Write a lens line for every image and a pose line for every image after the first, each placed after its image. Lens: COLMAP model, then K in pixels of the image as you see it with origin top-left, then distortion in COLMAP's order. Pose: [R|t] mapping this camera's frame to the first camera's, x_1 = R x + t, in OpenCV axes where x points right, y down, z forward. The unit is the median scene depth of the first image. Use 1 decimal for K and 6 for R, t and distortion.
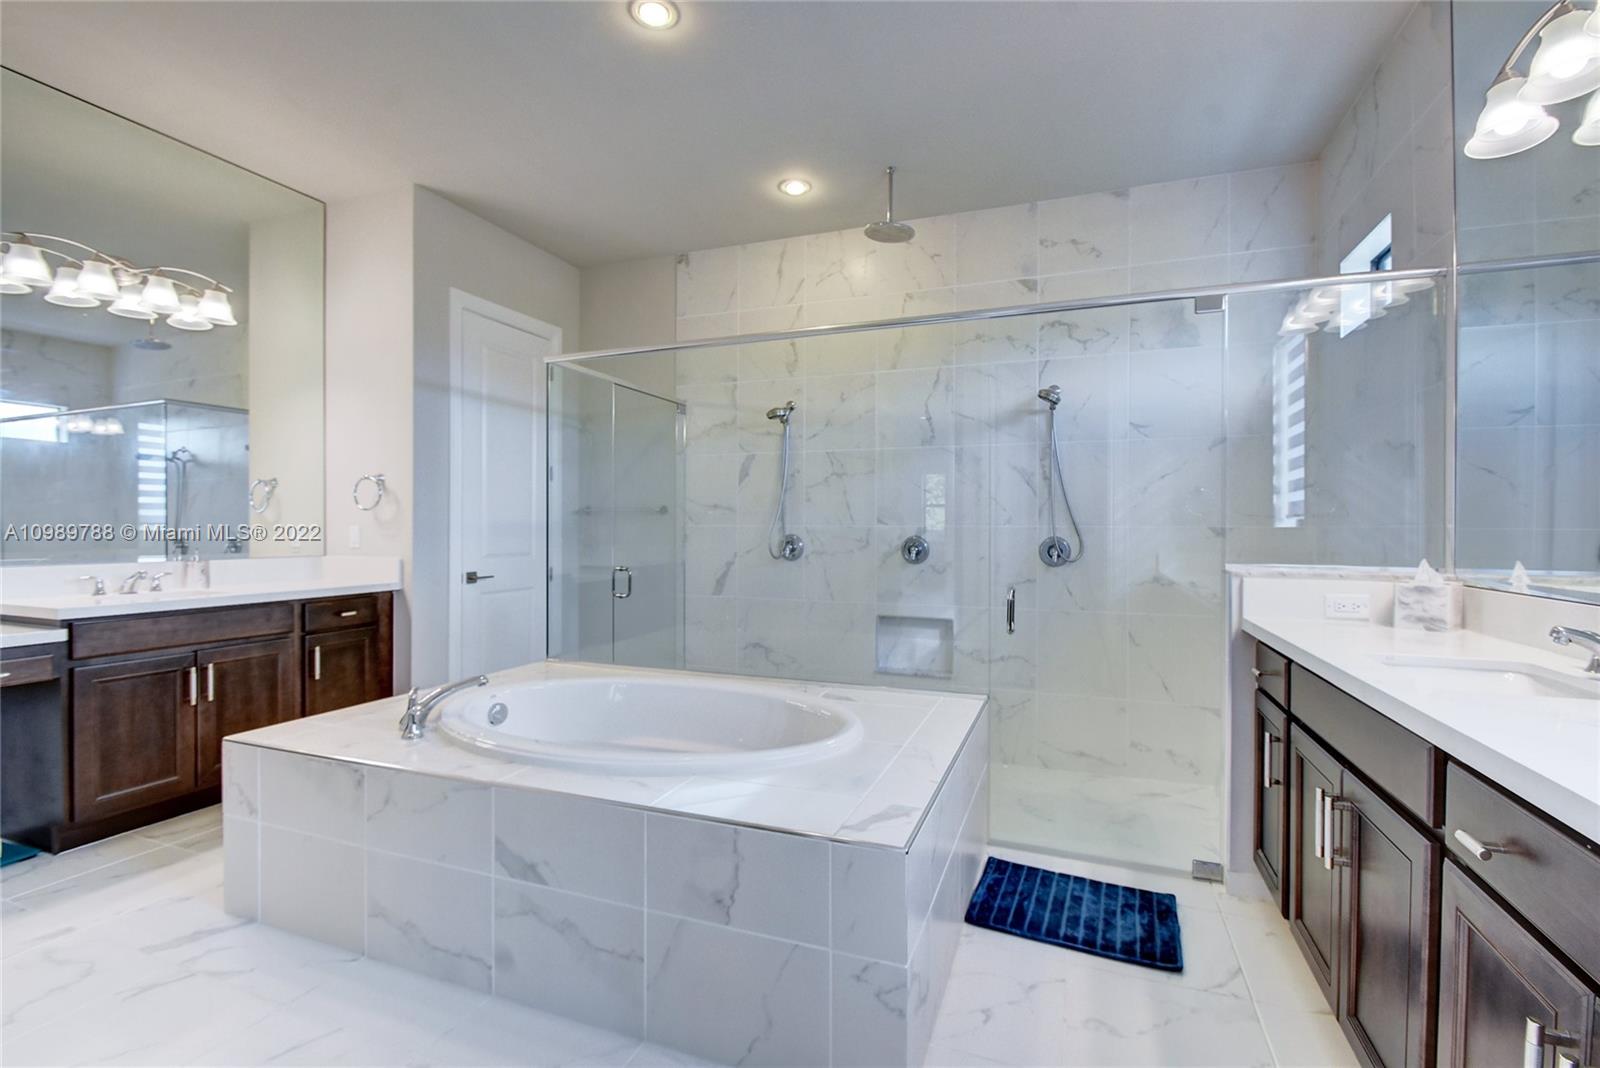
lens RADIAL K [[713.3, 0, 800.8], [0, 713.3, 532.3], [0, 0, 1]] dist [-0.003355, -0.005233]
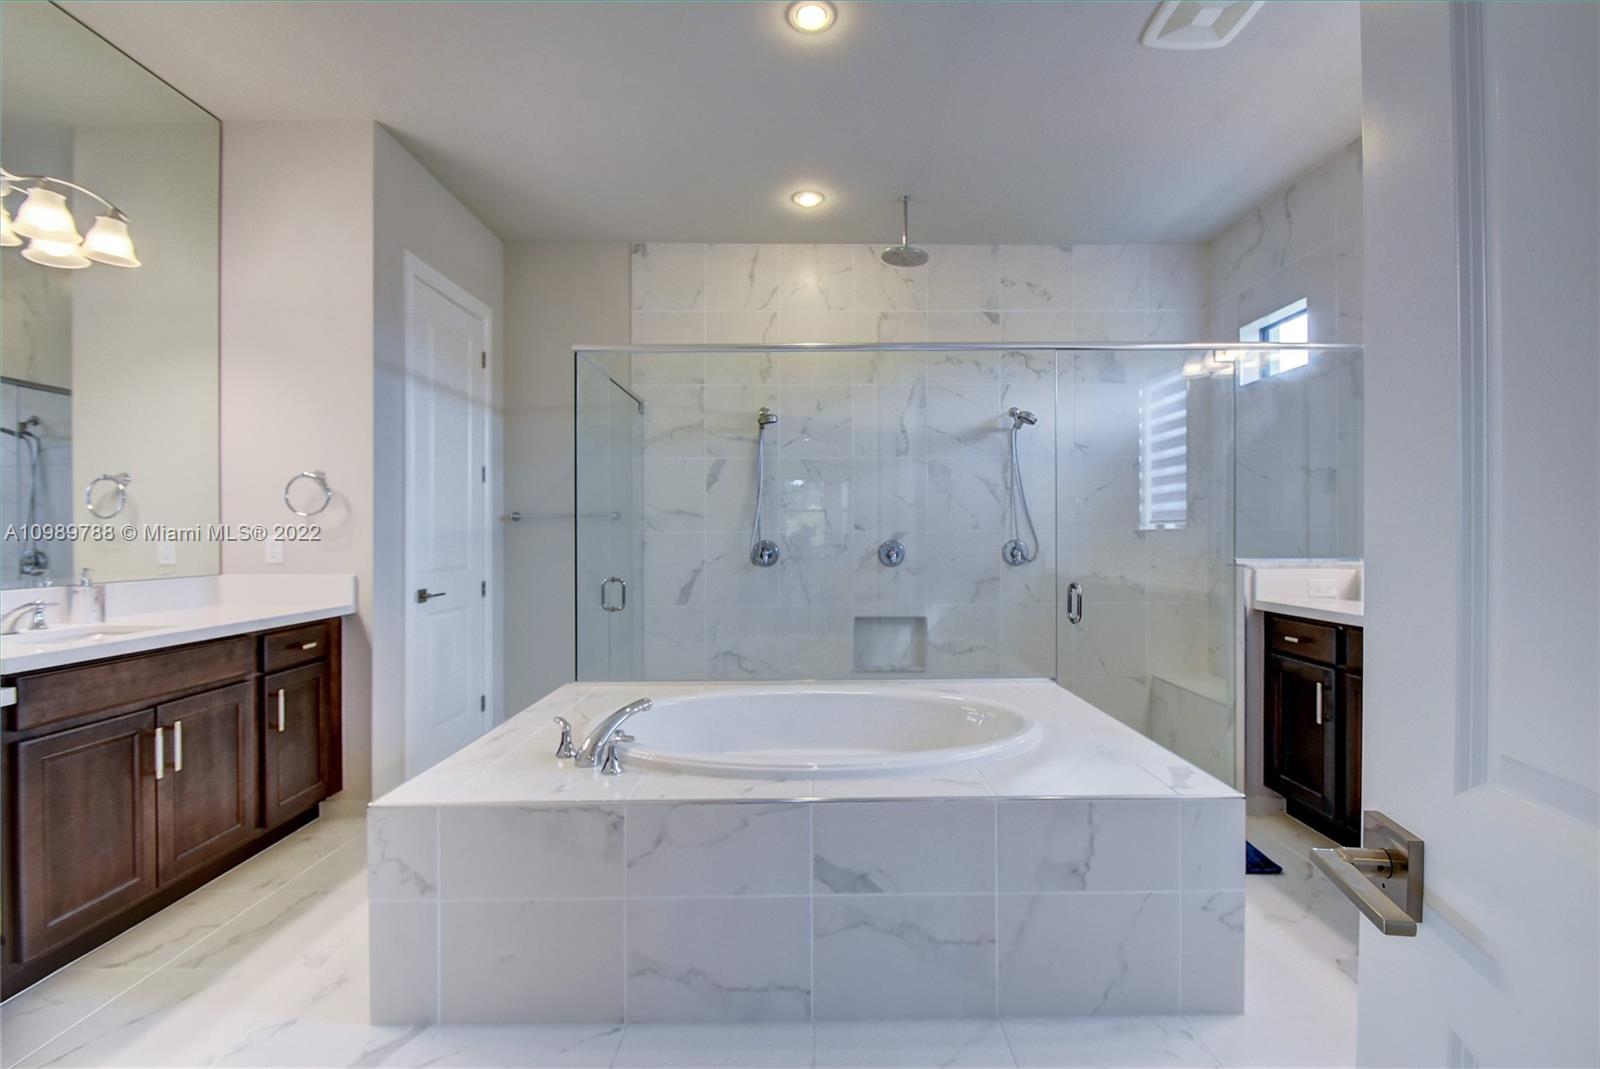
lens RADIAL K [[720.9, 0, 799.3], [0, 720.9, 536.9], [0, 0, 1]] dist [-0.000564, -0.006347]
pose [[0.932630, -0.009373, 0.360713, -0.398107], [0.009975, 0.999950, 0.000192, -0.002098], [-0.360697, 0.003419, 0.932677, 0.047173]]
